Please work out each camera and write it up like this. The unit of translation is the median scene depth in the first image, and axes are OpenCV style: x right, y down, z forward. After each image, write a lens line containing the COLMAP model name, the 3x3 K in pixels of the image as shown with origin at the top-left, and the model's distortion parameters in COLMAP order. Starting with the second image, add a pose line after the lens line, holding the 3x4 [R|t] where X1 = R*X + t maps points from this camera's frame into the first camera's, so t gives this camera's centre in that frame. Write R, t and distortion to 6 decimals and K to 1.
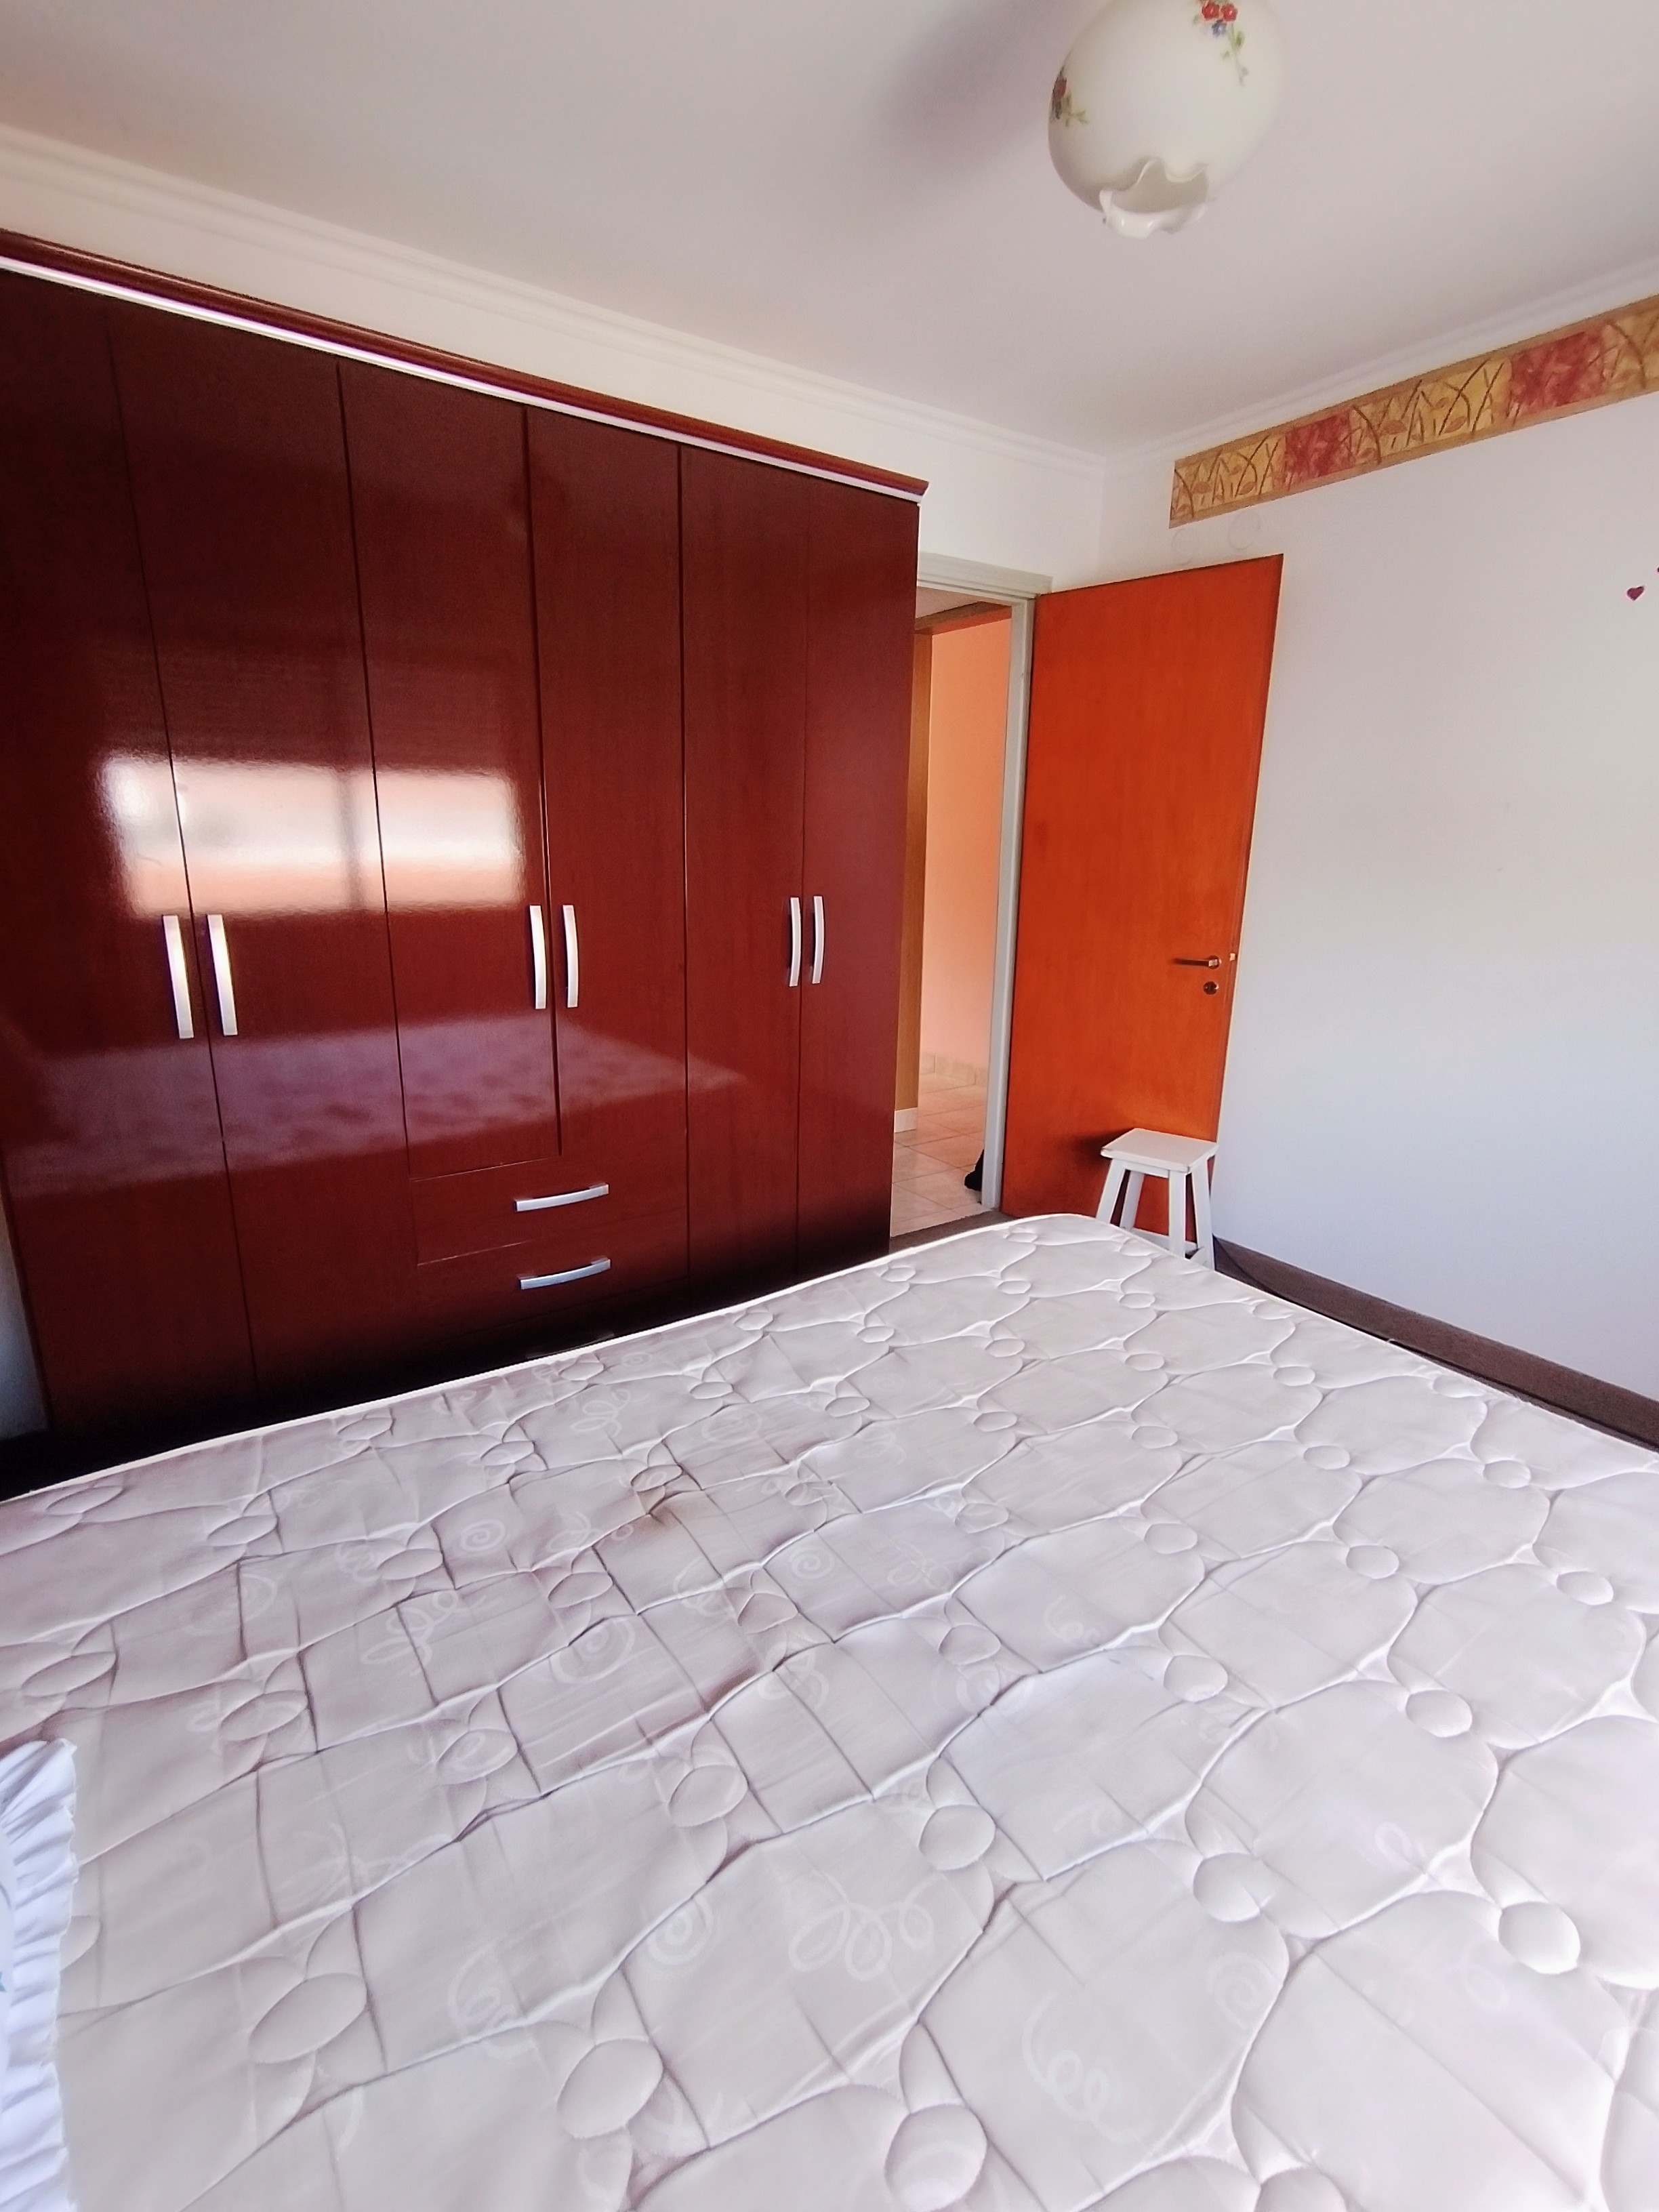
lens RADIAL K [[1010.6, 0, 831.8], [0, 1010.6, 1093.0], [0, 0, 1]] dist [0.013561, 0.000056]
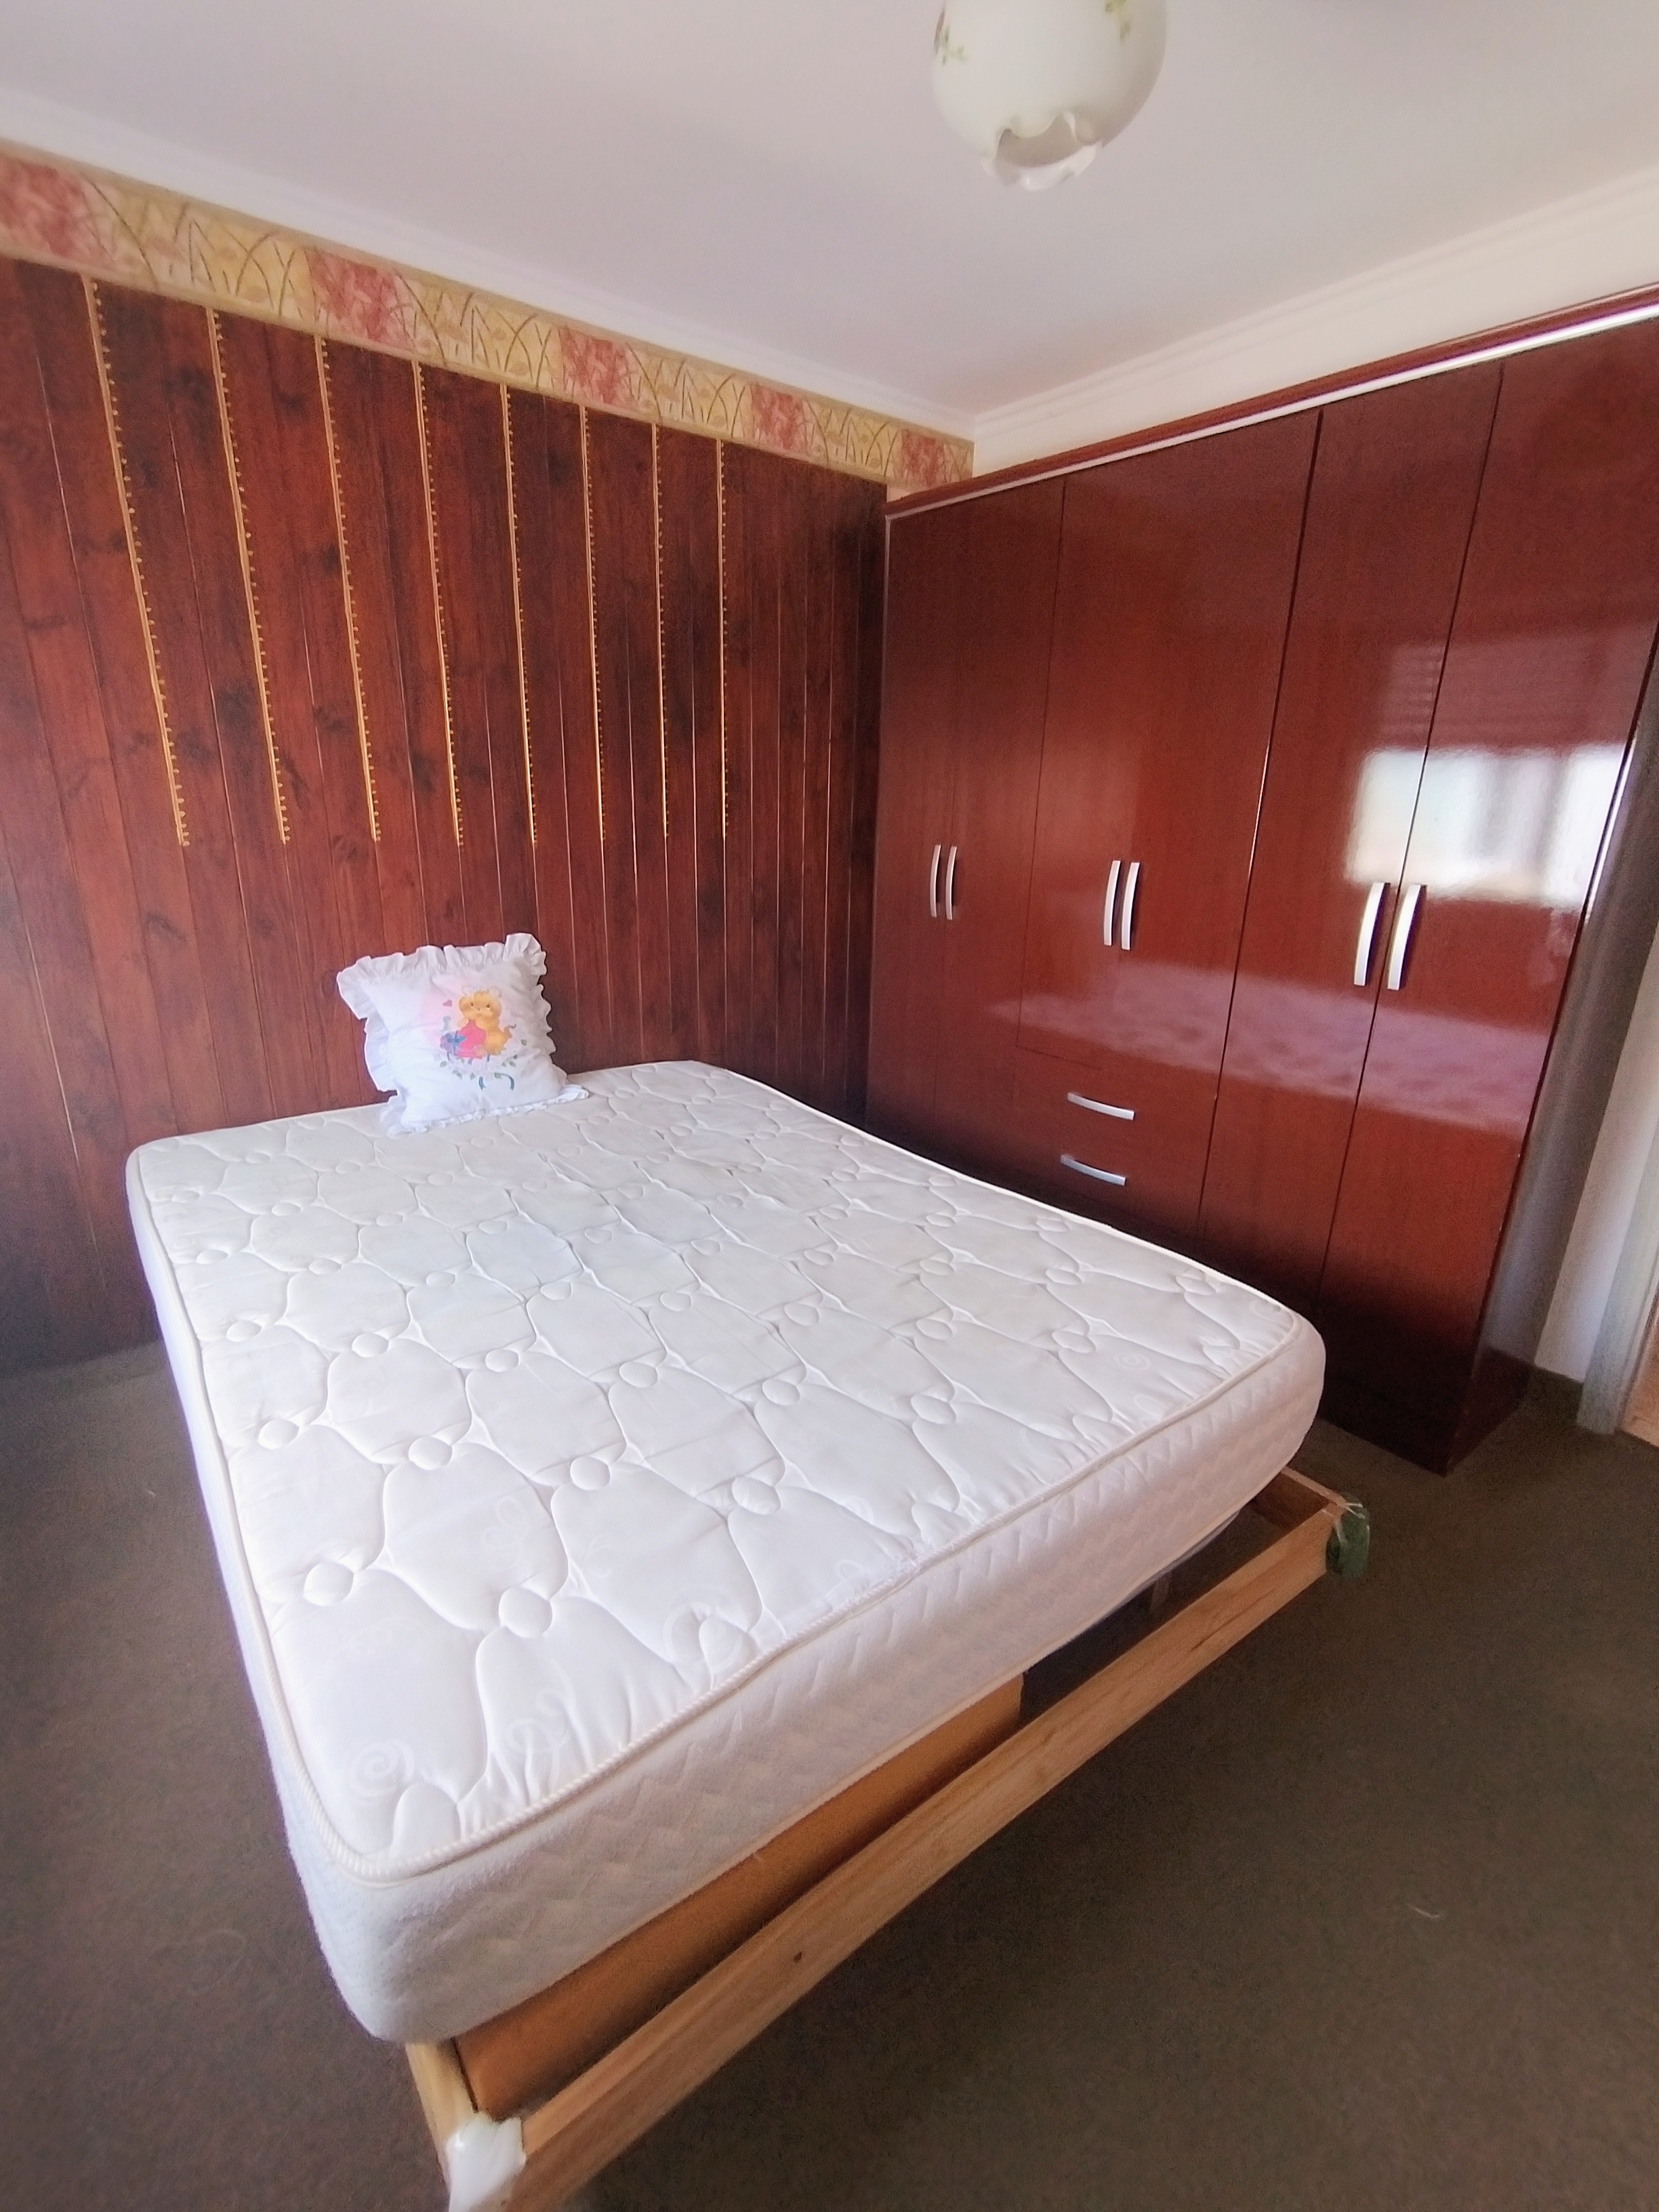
lens RADIAL K [[994.3, 0, 814.2], [0, 994.3, 1110.3], [0, 0, 1]] dist [-0.000250, 0.000212]
pose [[0.051655, 0.290489, -0.955483, 0.717894], [-0.265597, 0.926300, 0.267258, -0.100195], [0.962699, 0.239968, 0.125001, 0.433536]]
